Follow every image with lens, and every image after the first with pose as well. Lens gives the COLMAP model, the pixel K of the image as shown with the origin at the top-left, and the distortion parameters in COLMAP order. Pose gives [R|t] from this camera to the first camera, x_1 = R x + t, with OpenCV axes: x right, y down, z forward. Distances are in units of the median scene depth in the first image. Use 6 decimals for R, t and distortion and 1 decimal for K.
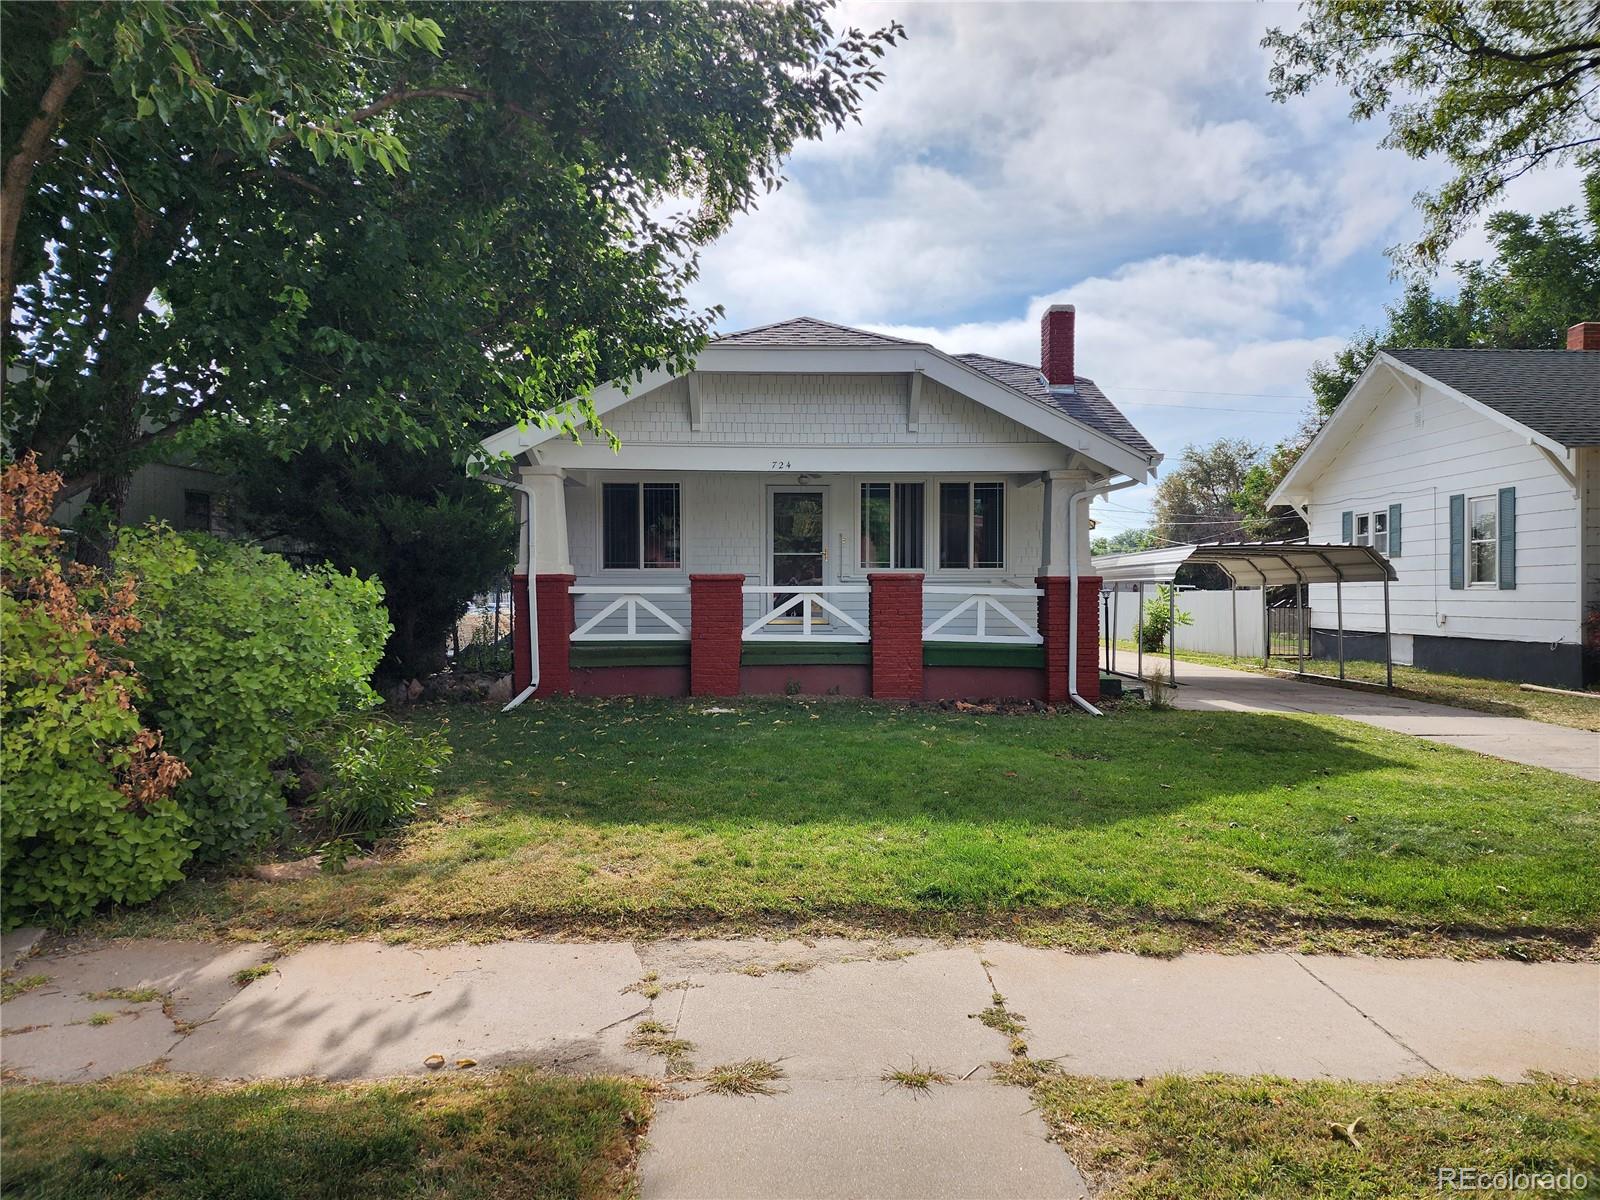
lens RADIAL K [[1088.8, 0, 800.0], [0, 1088.8, 600.0], [0, 0, 1]] dist [0.003012, 0.000511]
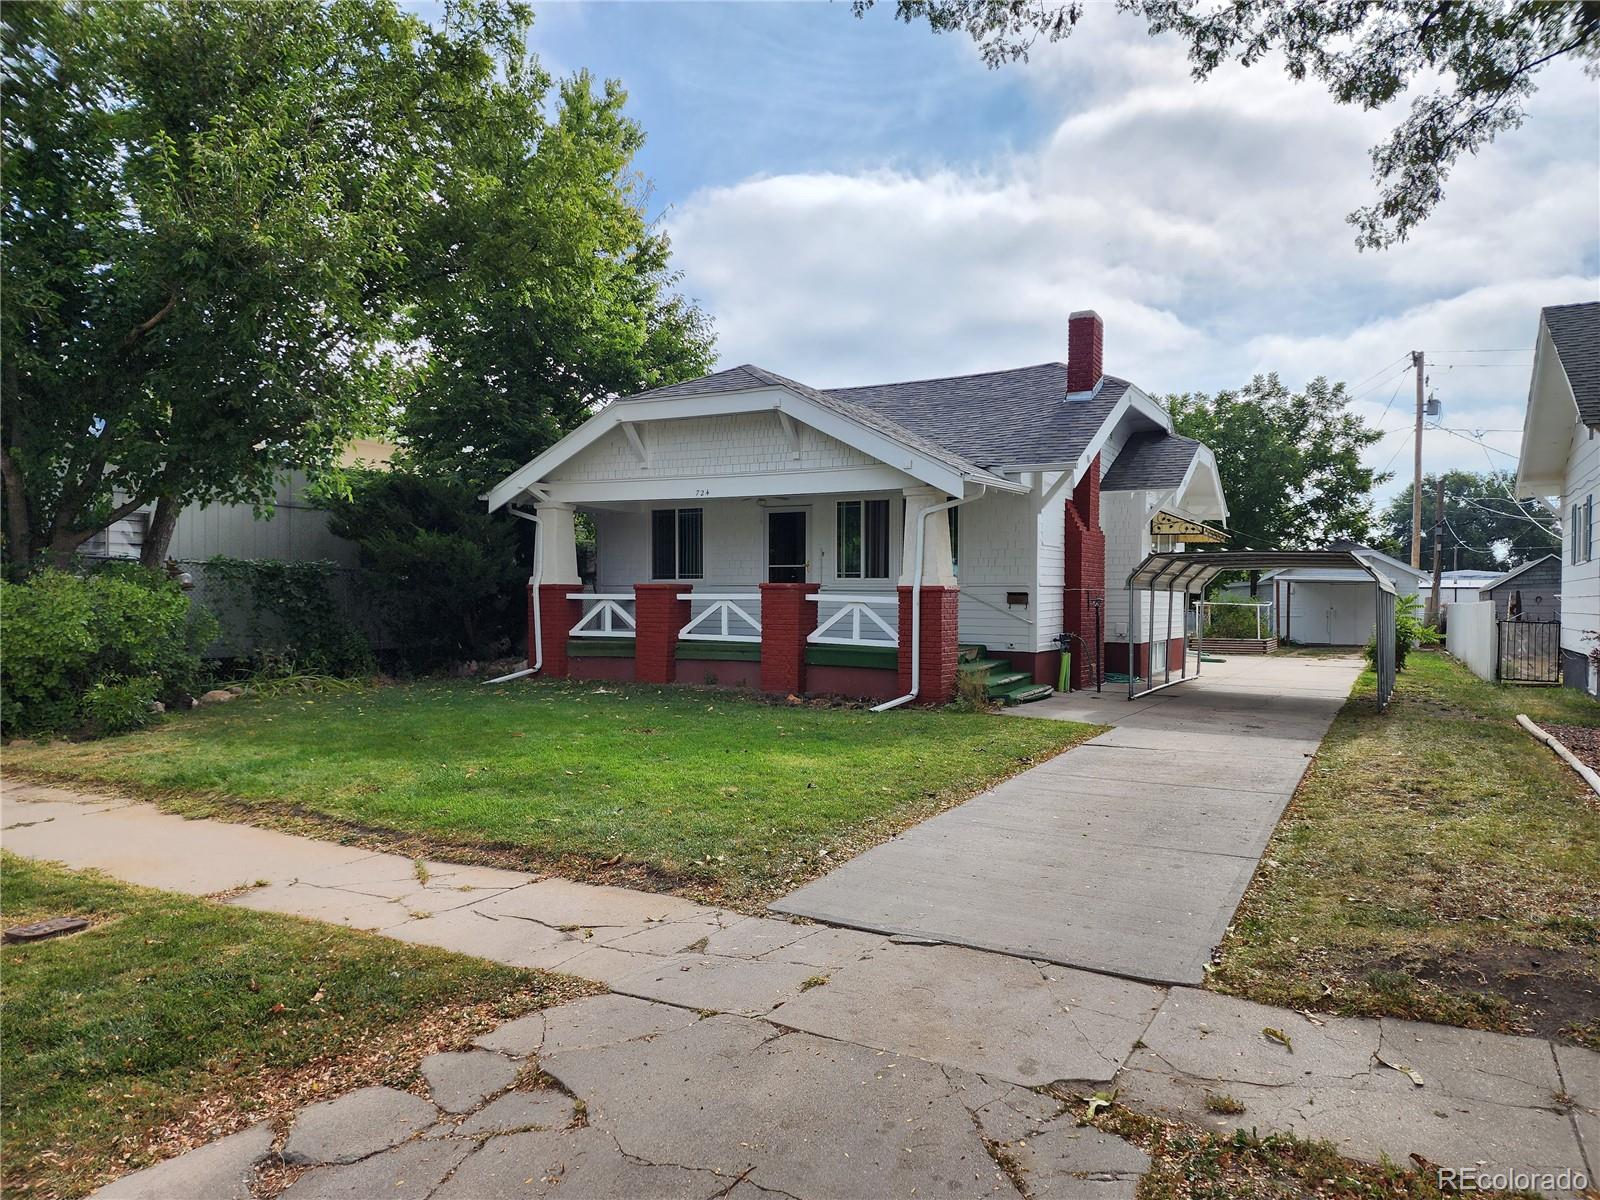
lens RADIAL K [[1088.8, 0, 800.0], [0, 1088.8, 600.0], [0, 0, 1]] dist [0.003012, 0.000511]
pose [[0.871578, 0.005698, -0.490223, 0.659462], [-0.010201, 0.999927, -0.006515, 0.000764], [0.490150, 0.010679, 0.871573, 0.007365]]
